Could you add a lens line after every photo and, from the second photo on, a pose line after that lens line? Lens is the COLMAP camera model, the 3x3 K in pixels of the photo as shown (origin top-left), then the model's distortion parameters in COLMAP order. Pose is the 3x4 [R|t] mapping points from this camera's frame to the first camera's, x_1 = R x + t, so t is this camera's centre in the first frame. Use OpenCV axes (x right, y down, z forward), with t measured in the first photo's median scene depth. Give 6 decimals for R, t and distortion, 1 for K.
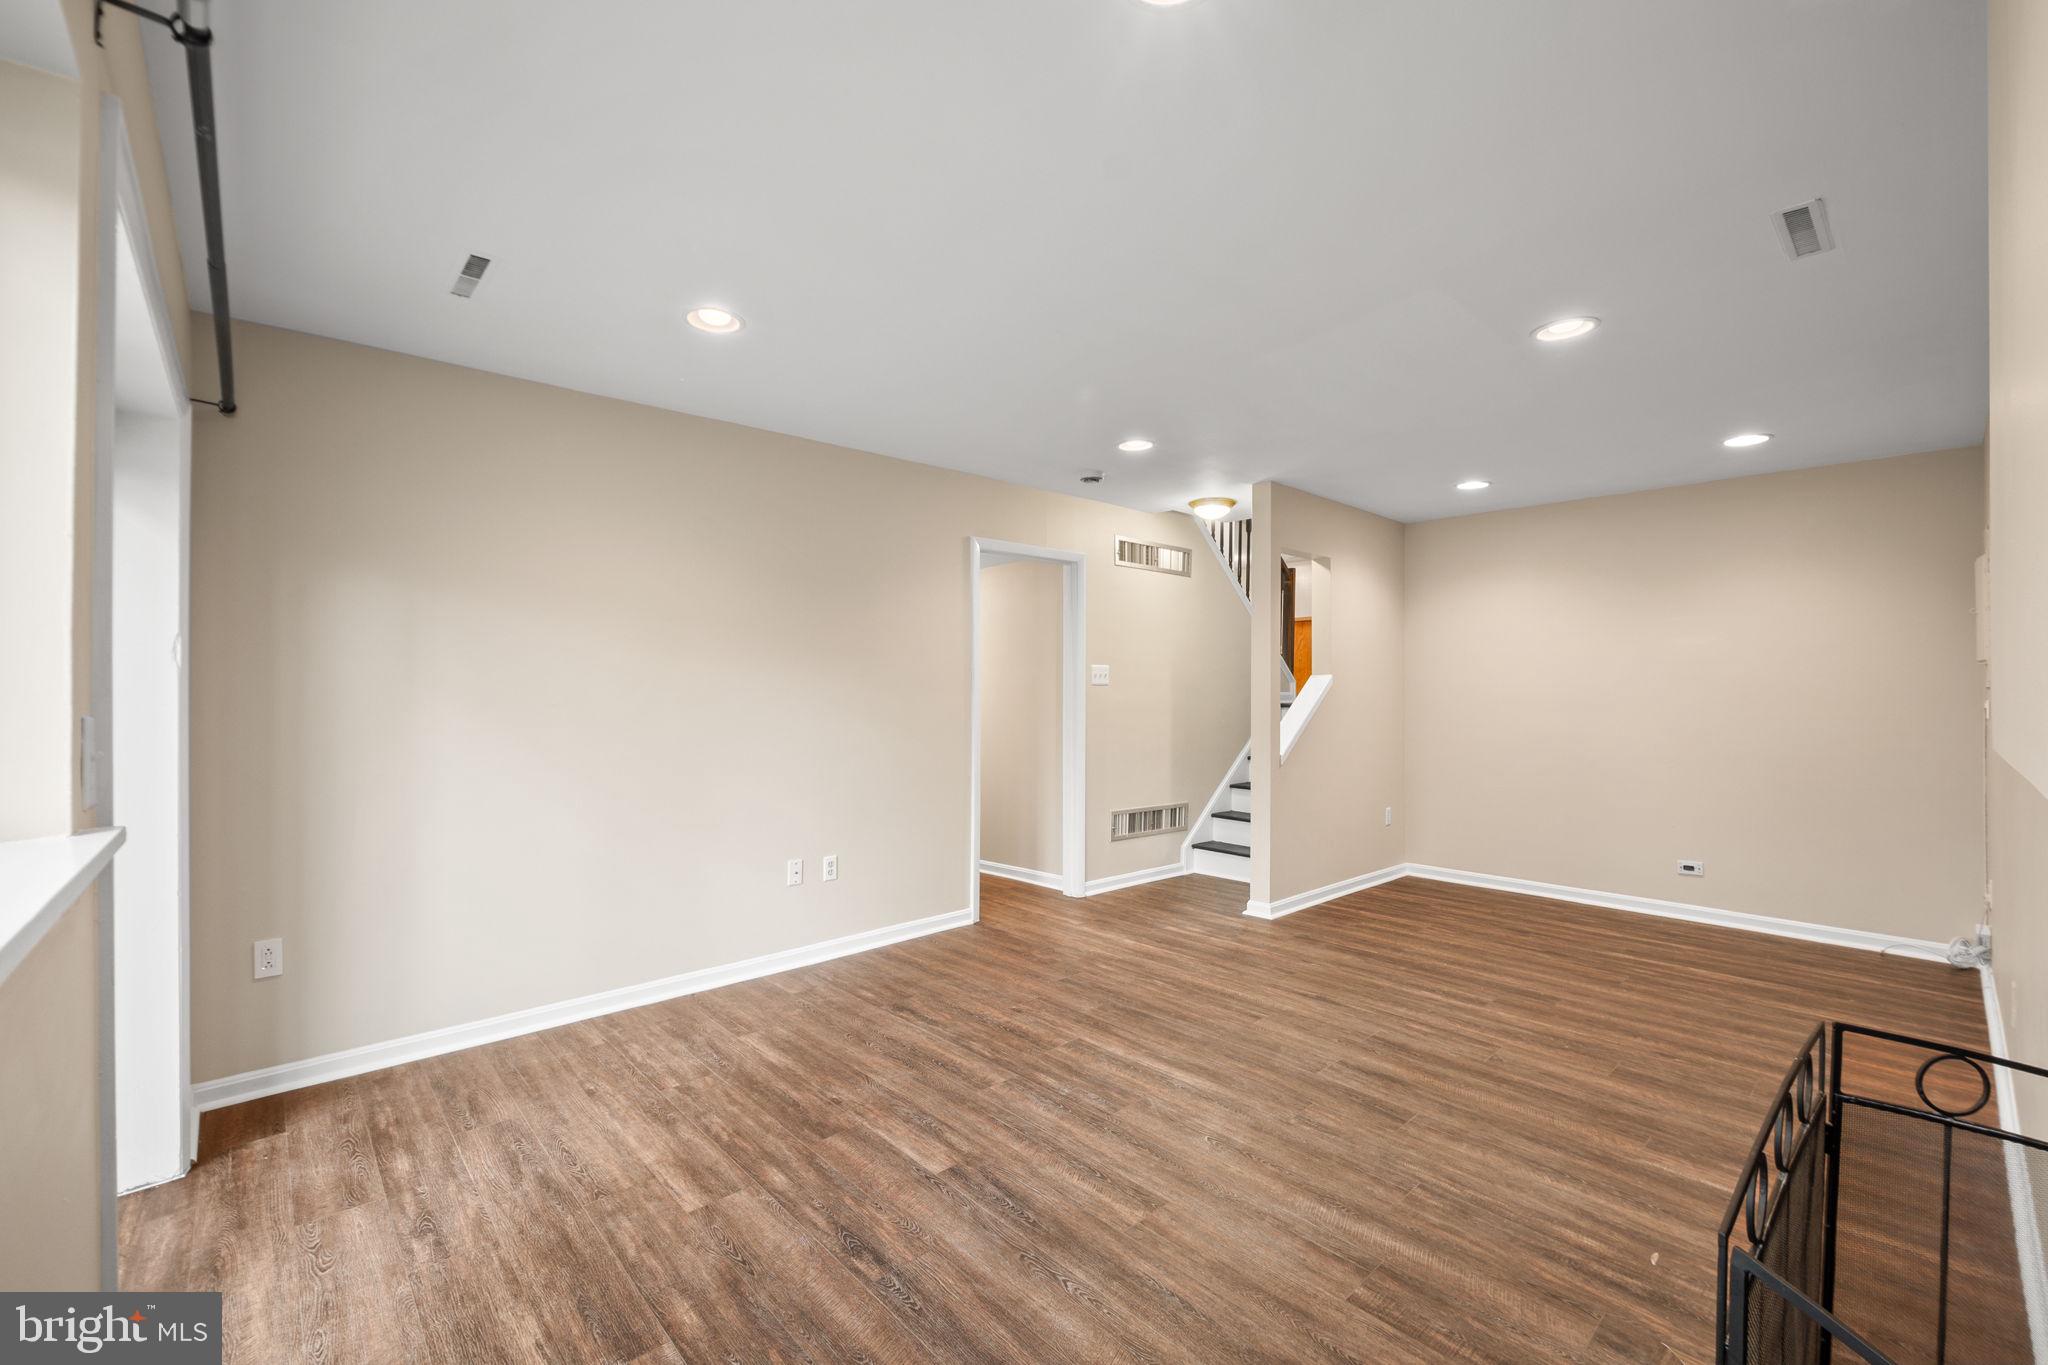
lens RADIAL K [[860.5, 0, 1023.4], [0, 860.5, 694.1], [0, 0, 1]] dist [-0.001072, -0.000112]
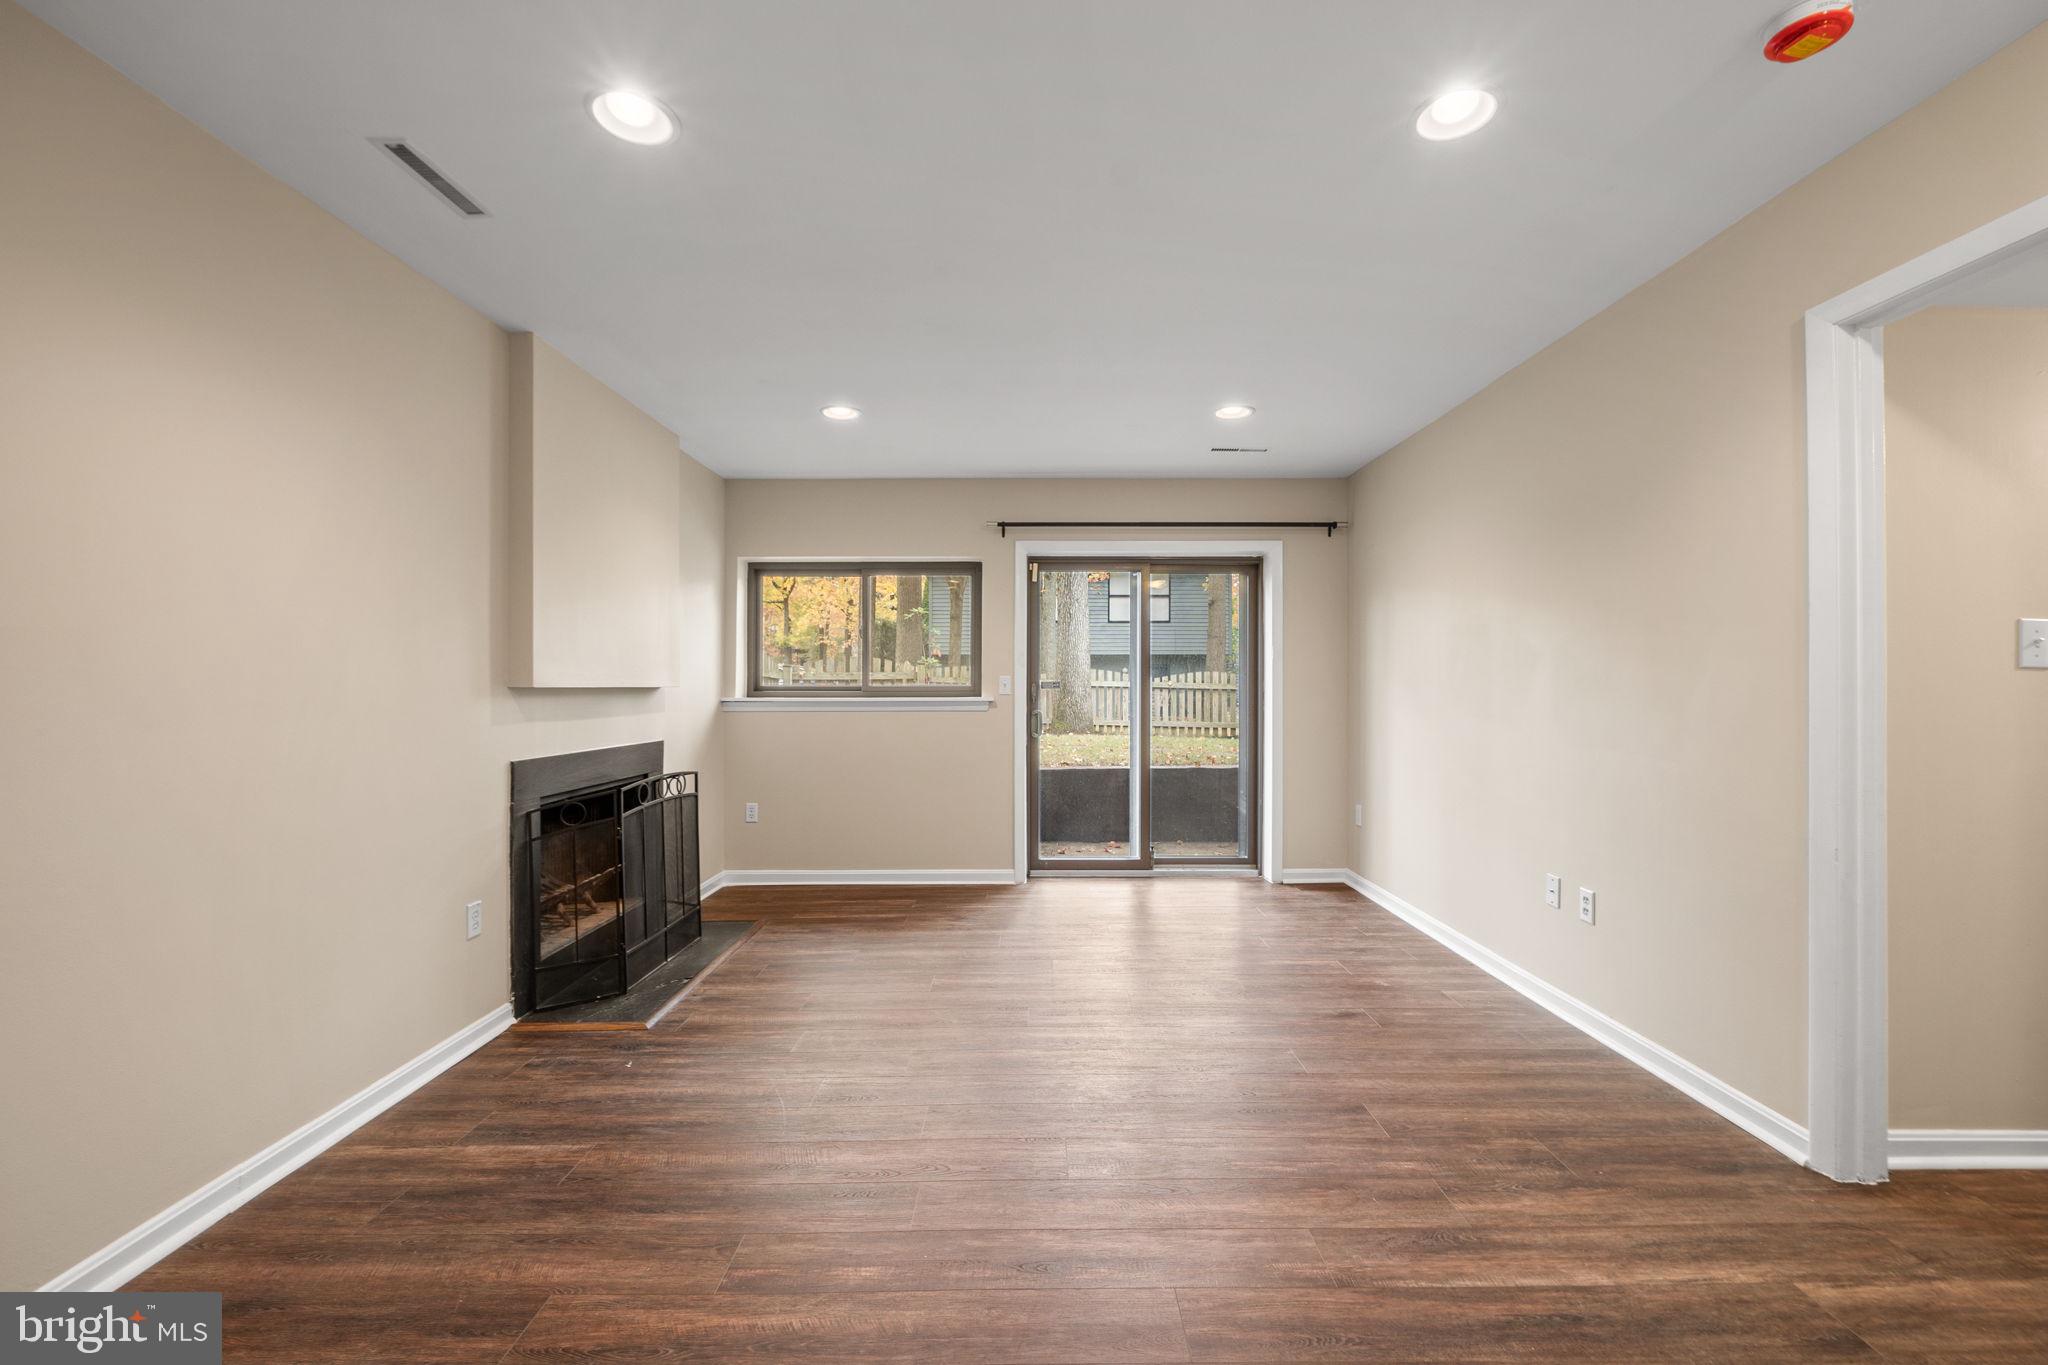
lens RADIAL K [[860.5, 0, 1031.8], [0, 860.5, 682.1], [0, 0, 1]] dist [-0.001072, -0.000112]
pose [[-0.680869, -0.001517, -0.732404, 0.624011], [0.000049, 0.999998, -0.002117, 0.016924], [0.732405, -0.001478, -0.680868, 1.156041]]
